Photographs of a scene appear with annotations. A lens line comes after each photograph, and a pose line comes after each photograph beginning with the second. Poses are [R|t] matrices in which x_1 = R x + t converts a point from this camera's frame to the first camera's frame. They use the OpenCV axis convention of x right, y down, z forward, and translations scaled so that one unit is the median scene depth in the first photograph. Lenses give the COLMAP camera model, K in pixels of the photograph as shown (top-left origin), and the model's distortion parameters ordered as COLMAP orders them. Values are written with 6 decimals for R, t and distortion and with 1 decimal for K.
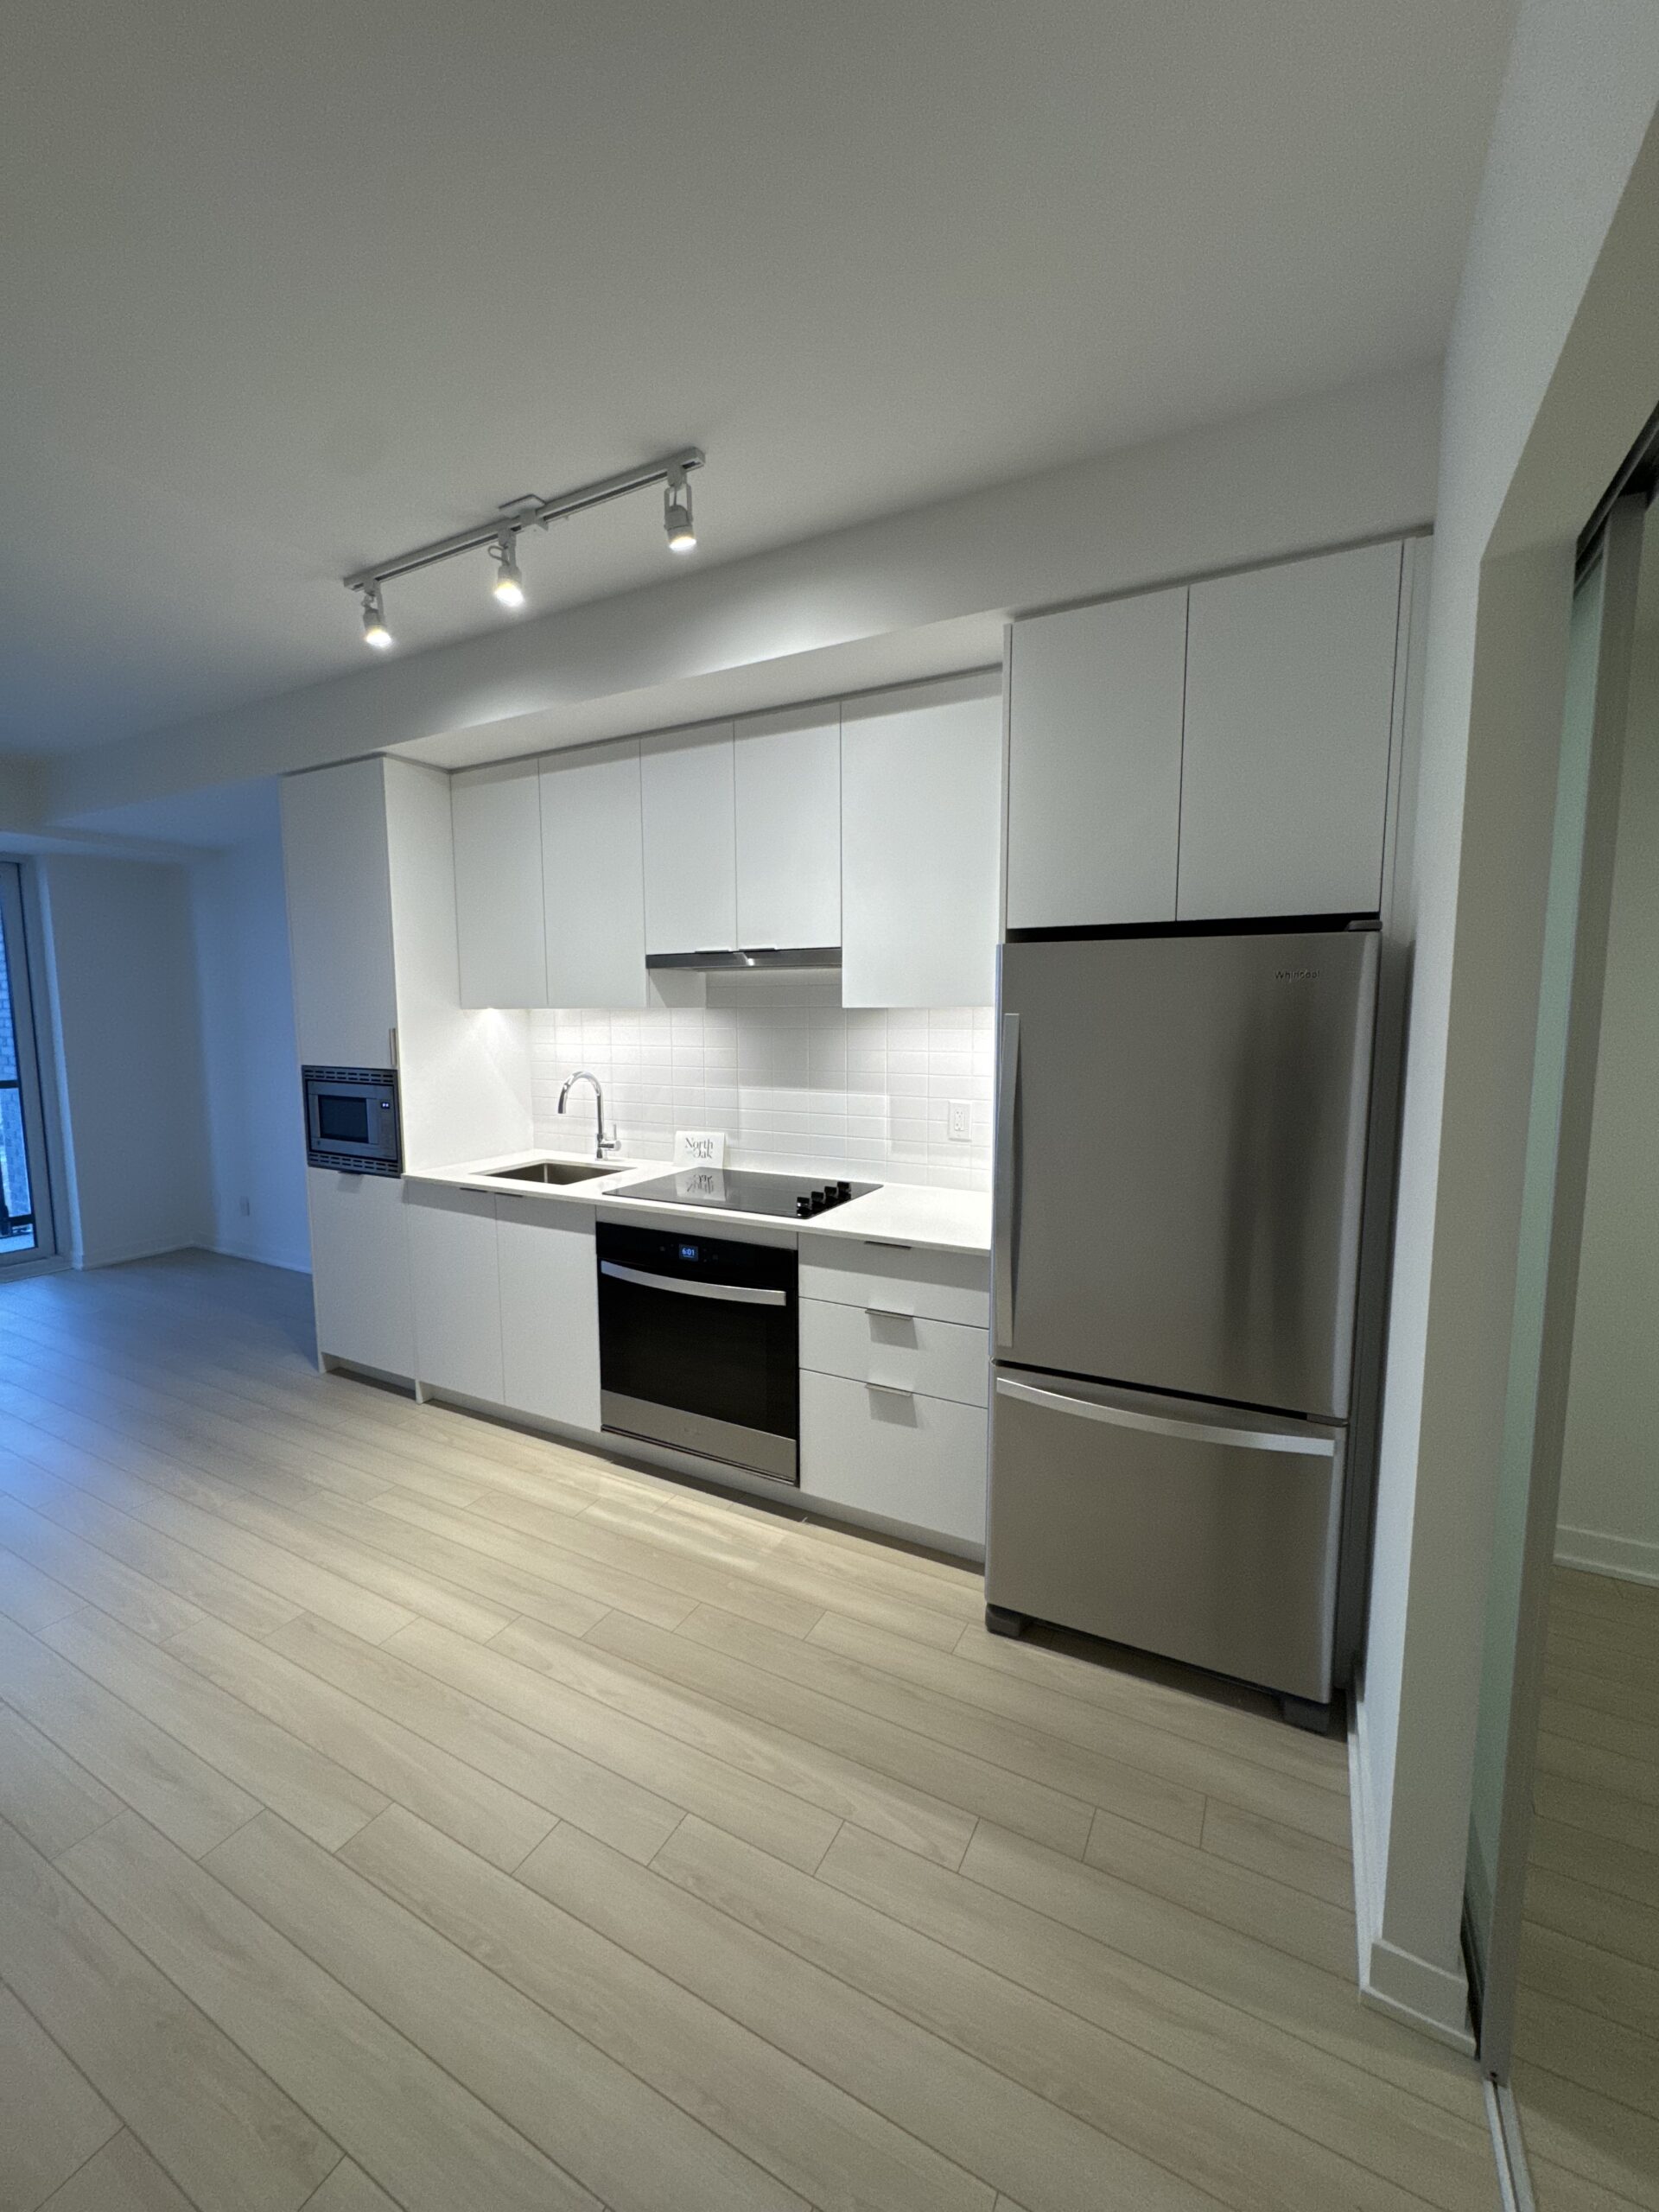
lens RADIAL K [[883.0, 0, 829.5], [0, 883.0, 1106.0], [0, 0, 1]] dist [0.000256, 0.000015]
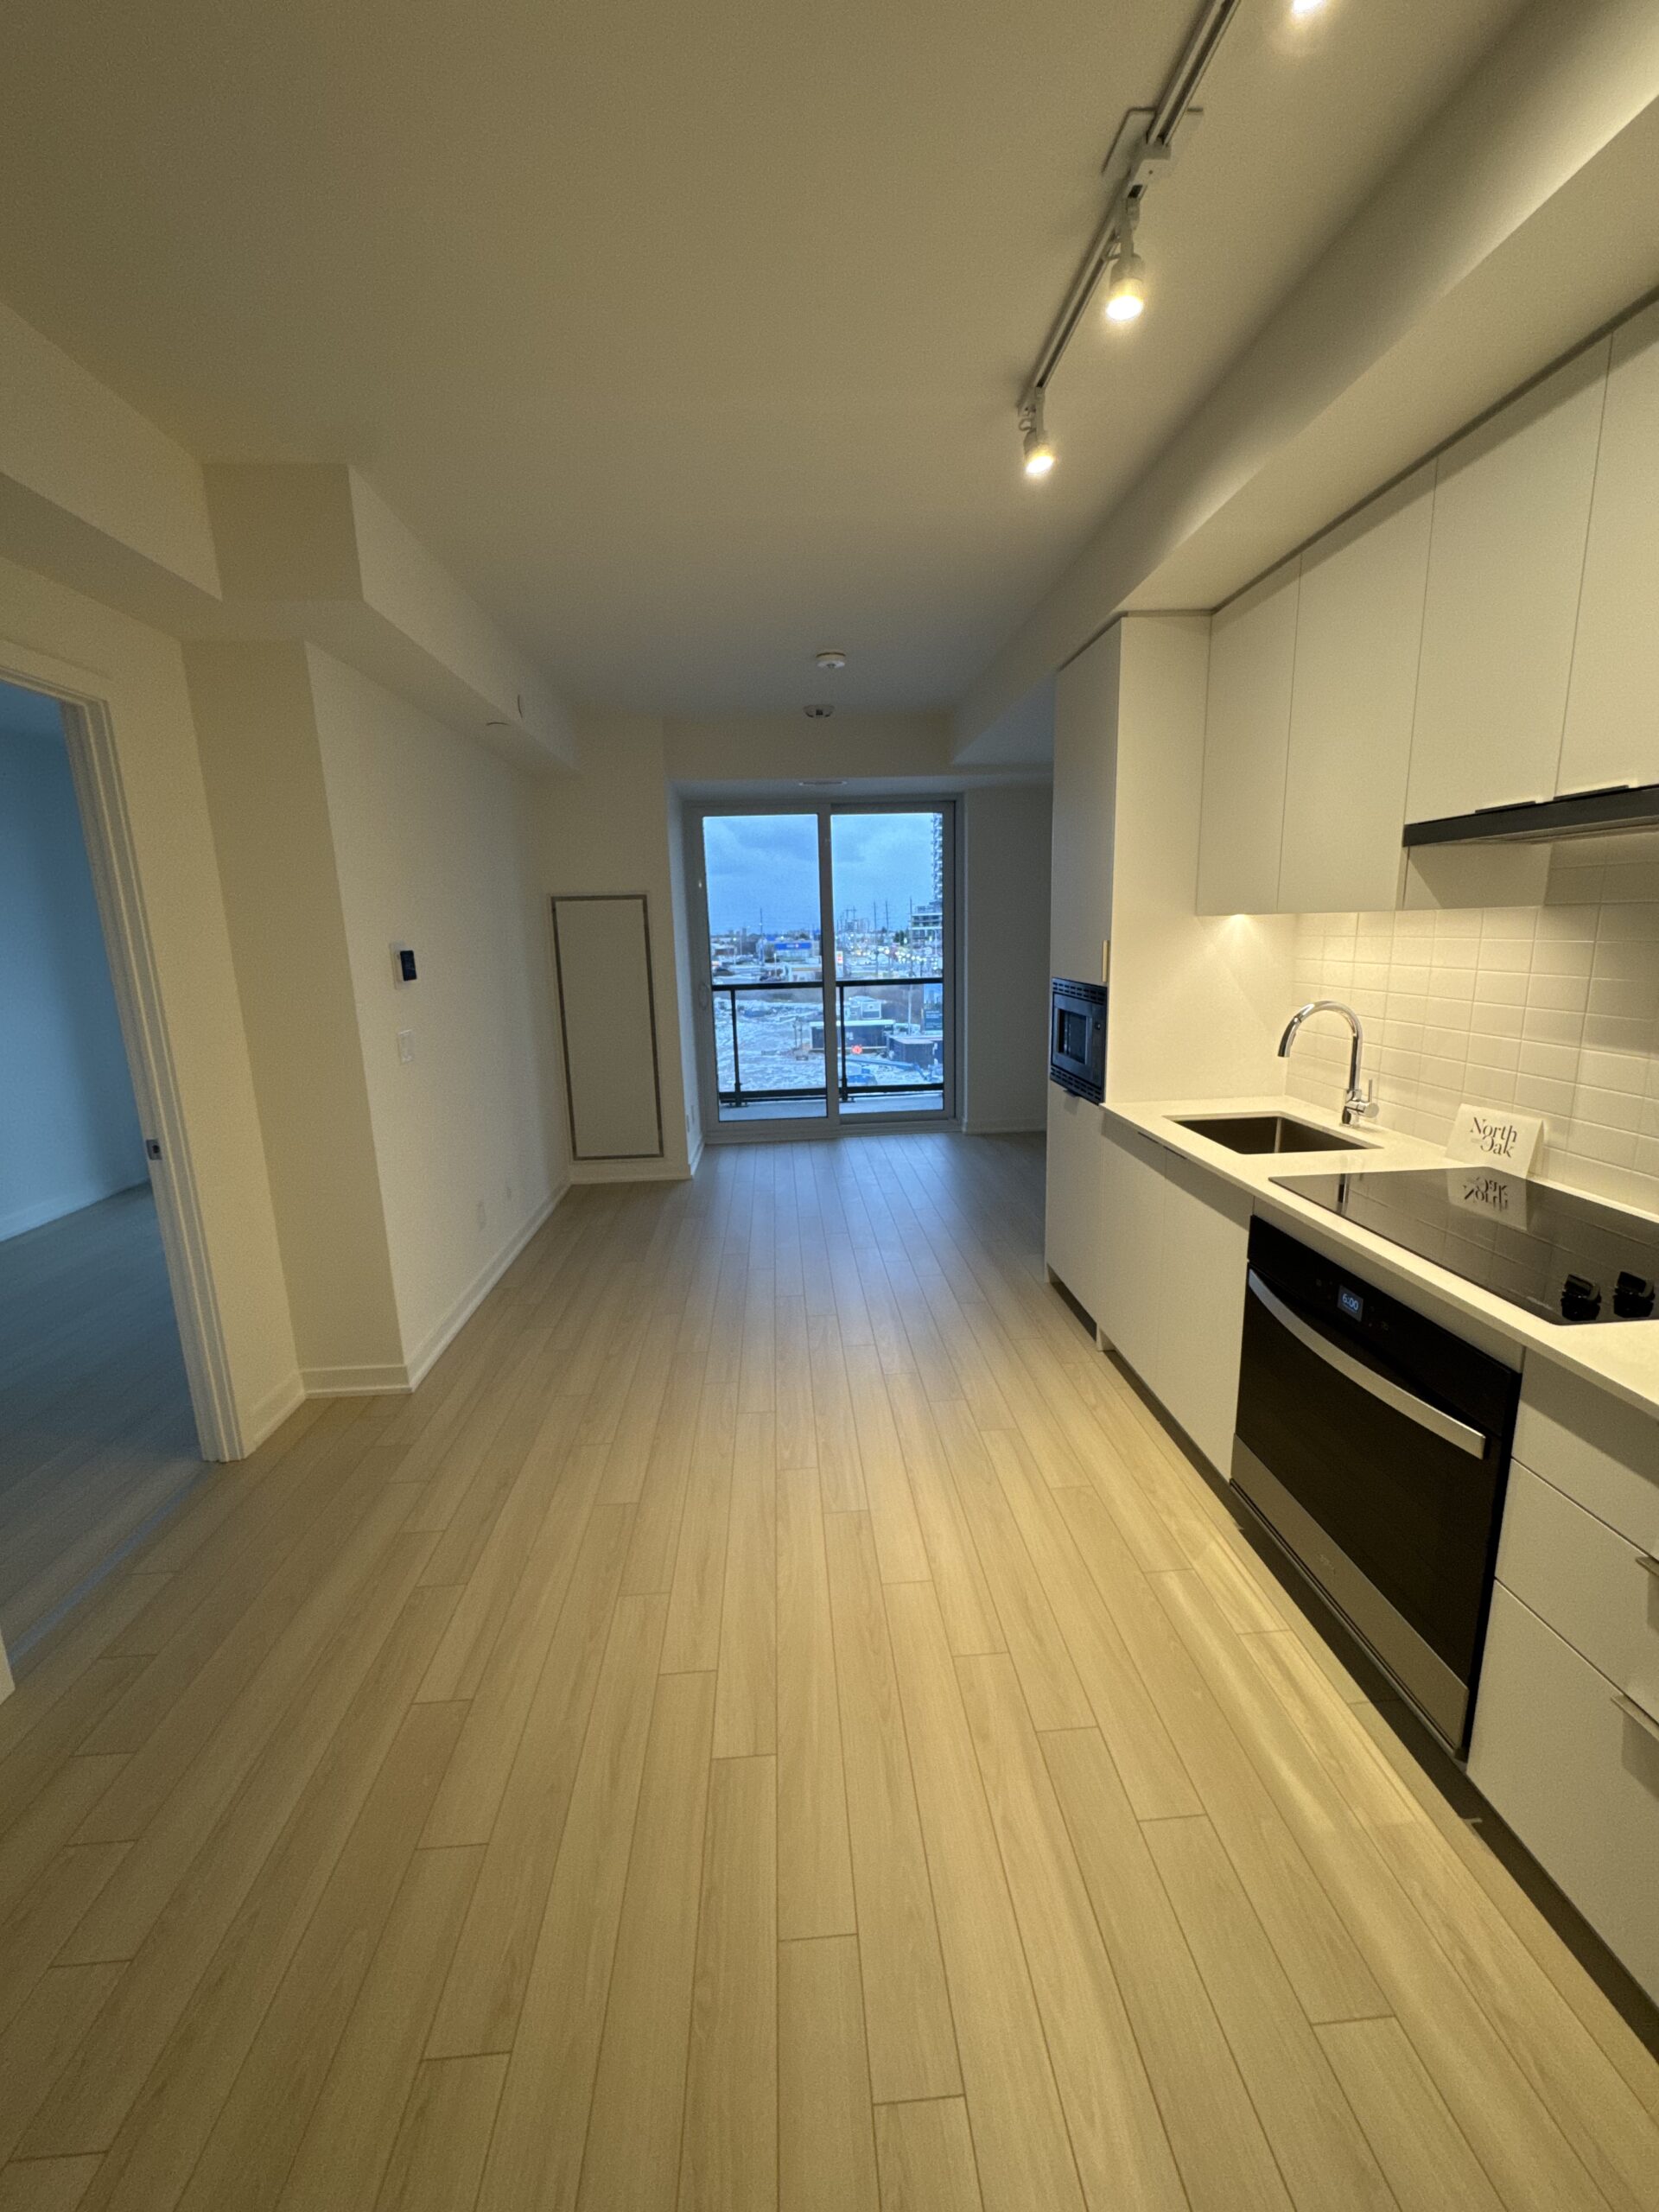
lens RADIAL K [[880.1, 0, 829.5], [0, 880.1, 1106.0], [0, 0, 1]] dist [-0.002368, -0.000038]
pose [[0.524573, 0.159225, -0.836344, 0.137876], [-0.064315, 0.986960, 0.147560, -0.039742], [0.848933, -0.023617, 0.527973, 0.320630]]
